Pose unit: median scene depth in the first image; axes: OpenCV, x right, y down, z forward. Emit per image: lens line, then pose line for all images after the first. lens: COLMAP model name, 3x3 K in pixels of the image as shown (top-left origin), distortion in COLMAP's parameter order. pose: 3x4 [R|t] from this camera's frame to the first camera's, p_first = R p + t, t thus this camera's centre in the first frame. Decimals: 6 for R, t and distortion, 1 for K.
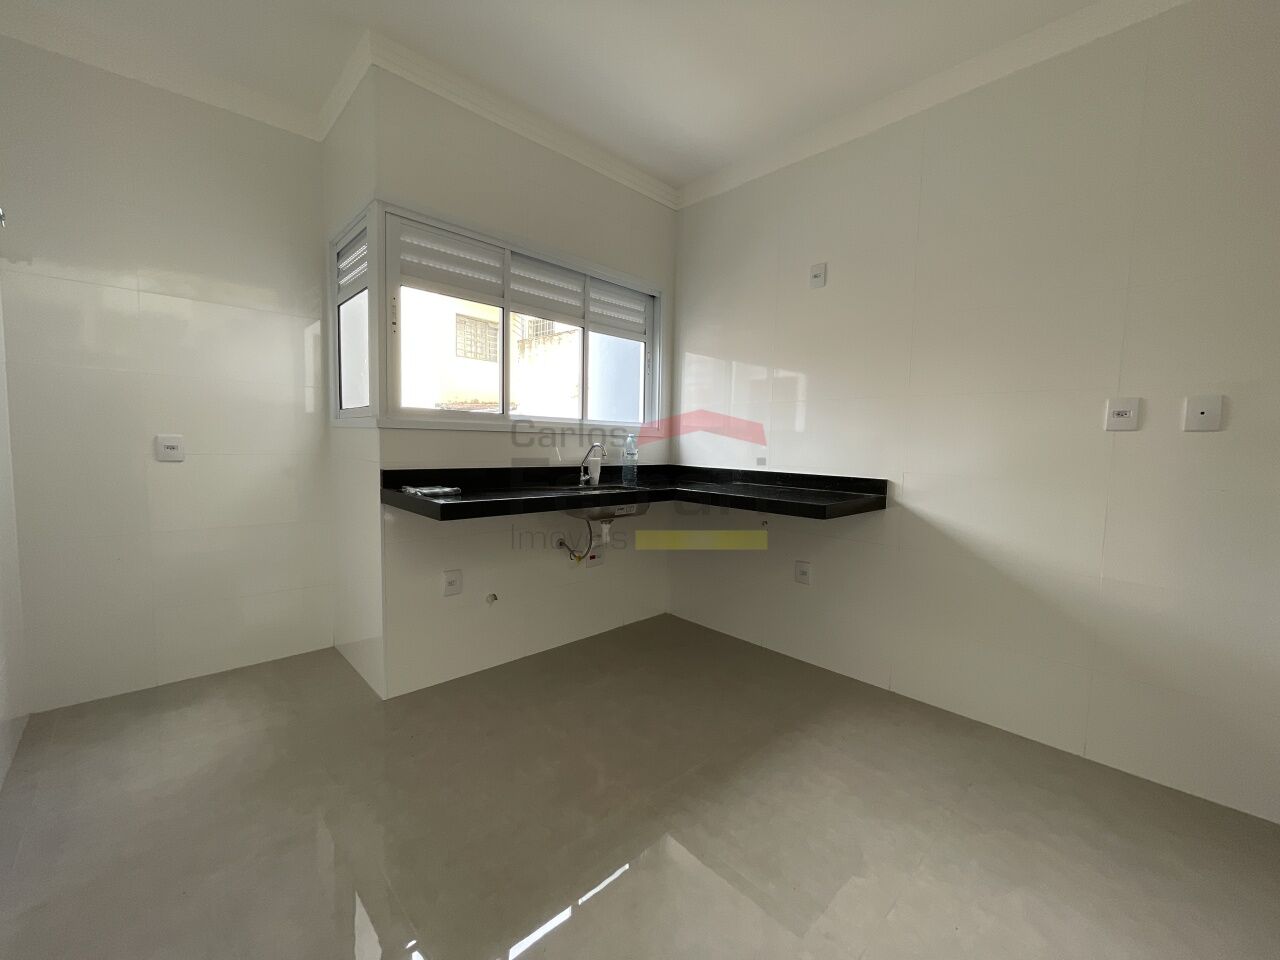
lens RADIAL K [[516.6, 0, 644.4], [0, 516.6, 479.5], [0, 0, 1]] dist [-0.001974, -0.000250]
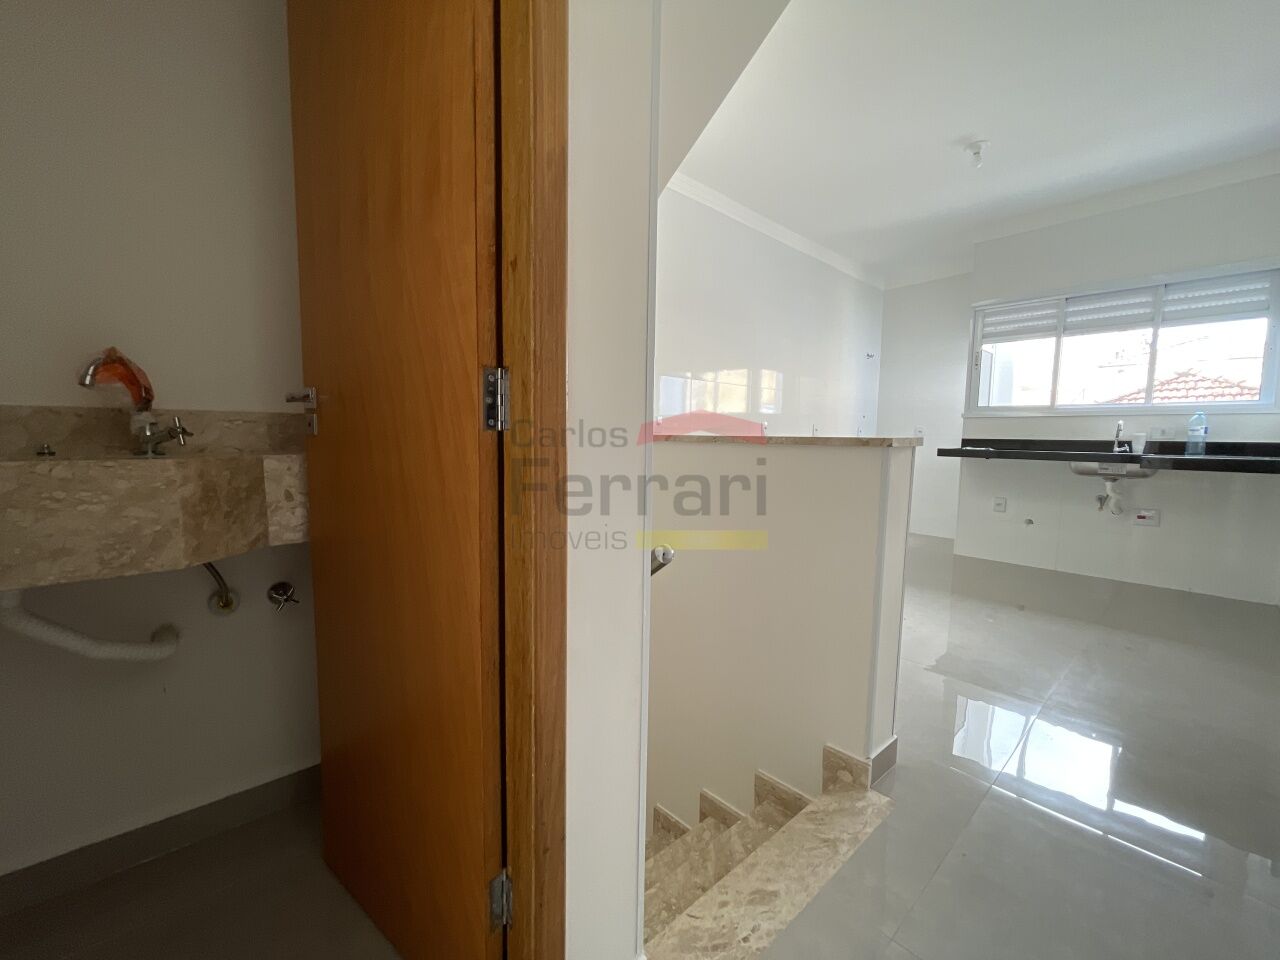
lens RADIAL K [[516.6, 0, 644.4], [0, 516.6, 479.5], [0, 0, 1]] dist [-0.001974, -0.000250]
pose [[-0.022214, 0.062998, -0.997766, 1.258456], [-0.091106, 0.993733, 0.064771, 0.101176], [0.995593, 0.092341, -0.016335, -0.161238]]
